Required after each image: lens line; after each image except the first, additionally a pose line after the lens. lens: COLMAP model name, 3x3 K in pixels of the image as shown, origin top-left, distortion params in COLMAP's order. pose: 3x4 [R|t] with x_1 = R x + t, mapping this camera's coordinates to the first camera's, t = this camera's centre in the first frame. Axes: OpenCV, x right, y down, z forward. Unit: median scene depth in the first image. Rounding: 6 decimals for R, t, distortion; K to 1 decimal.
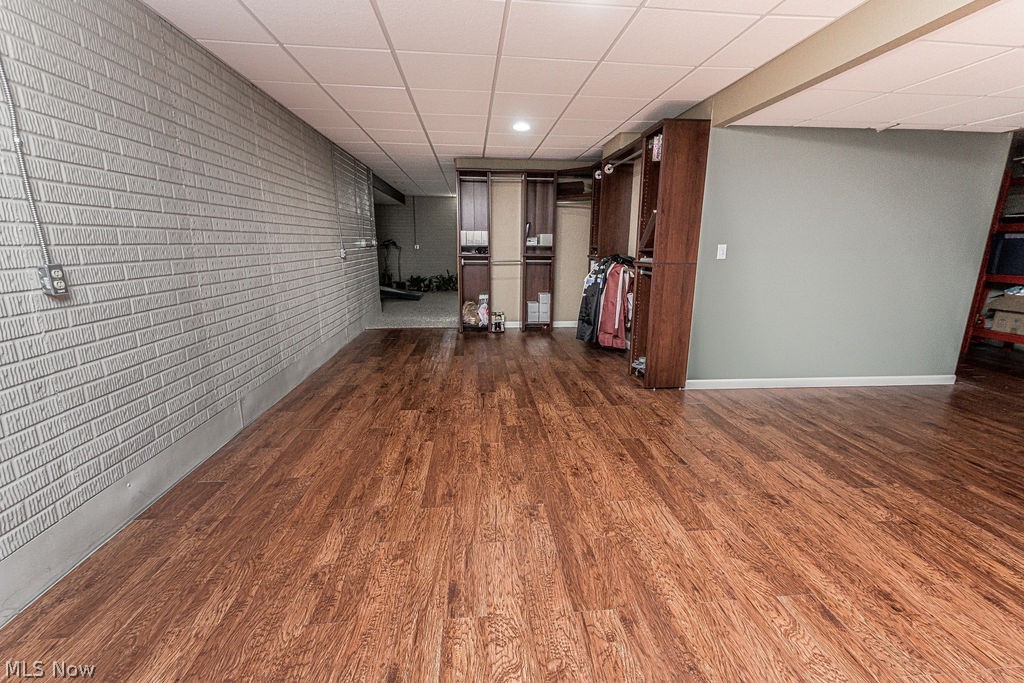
lens RADIAL K [[455.1, 0, 519.4], [0, 455.1, 342.8], [0, 0, 1]] dist [0.010780, -0.003761]
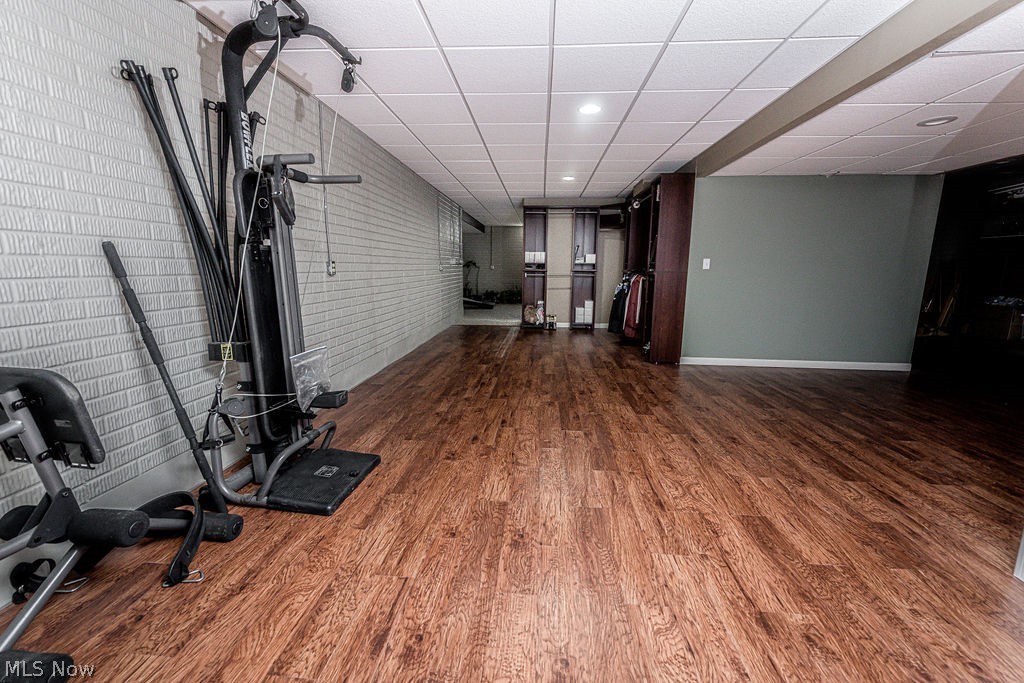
lens RADIAL K [[450.4, 0, 507.4], [0, 450.4, 346.5], [0, 0, 1]] dist [0.007261, -0.001296]
pose [[0.983460, 0.034624, -0.177786, 0.078183], [-0.042833, 0.998176, -0.042544, 0.108734], [0.175989, 0.049455, 0.983149, -0.356058]]
